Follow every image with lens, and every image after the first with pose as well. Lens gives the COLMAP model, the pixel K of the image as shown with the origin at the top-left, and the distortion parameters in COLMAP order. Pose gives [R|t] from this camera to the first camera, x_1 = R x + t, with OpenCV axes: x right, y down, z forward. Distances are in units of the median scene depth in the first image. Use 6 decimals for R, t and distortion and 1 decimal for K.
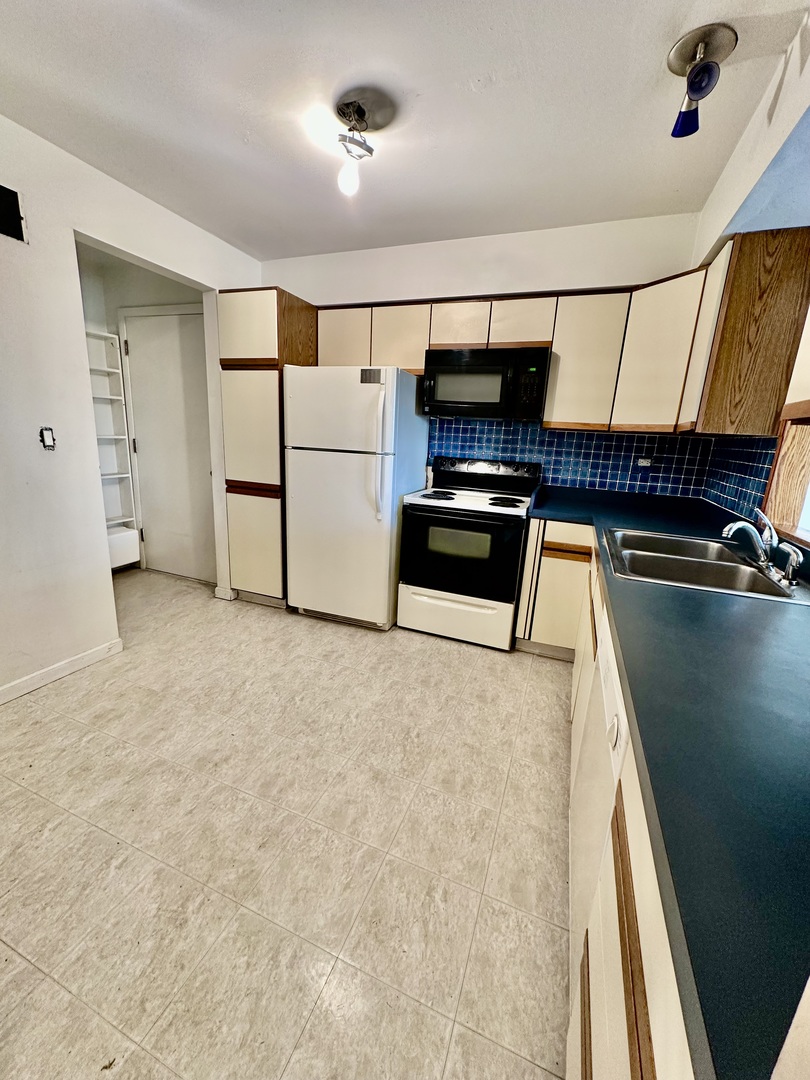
lens RADIAL K [[431.7, 0, 406.5], [0, 431.7, 539.8], [0, 0, 1]] dist [-0.002237, -0.000092]
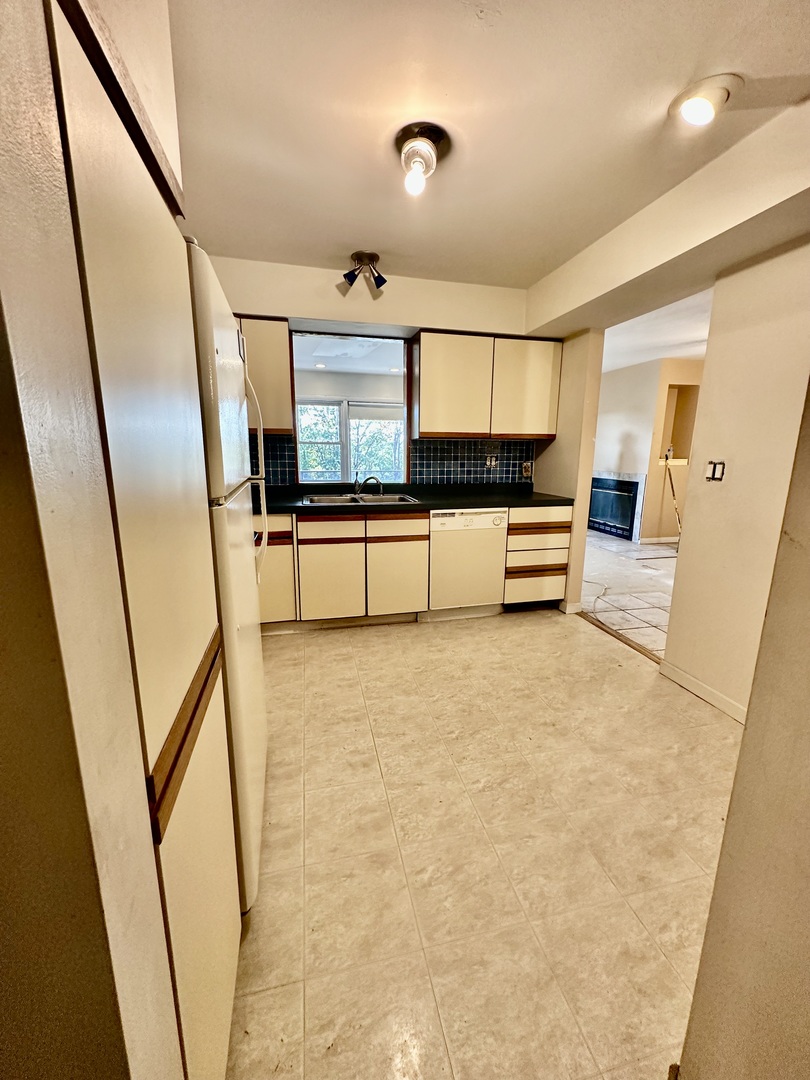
lens RADIAL K [[431.7, 0, 408.4], [0, 431.7, 541.3], [0, 0, 1]] dist [-0.002237, -0.000092]
pose [[-0.575494, -0.228199, 0.785323, -0.912195], [0.155922, 0.912048, 0.379284, -0.418598], [-0.802805, 0.340725, -0.489297, 1.526660]]
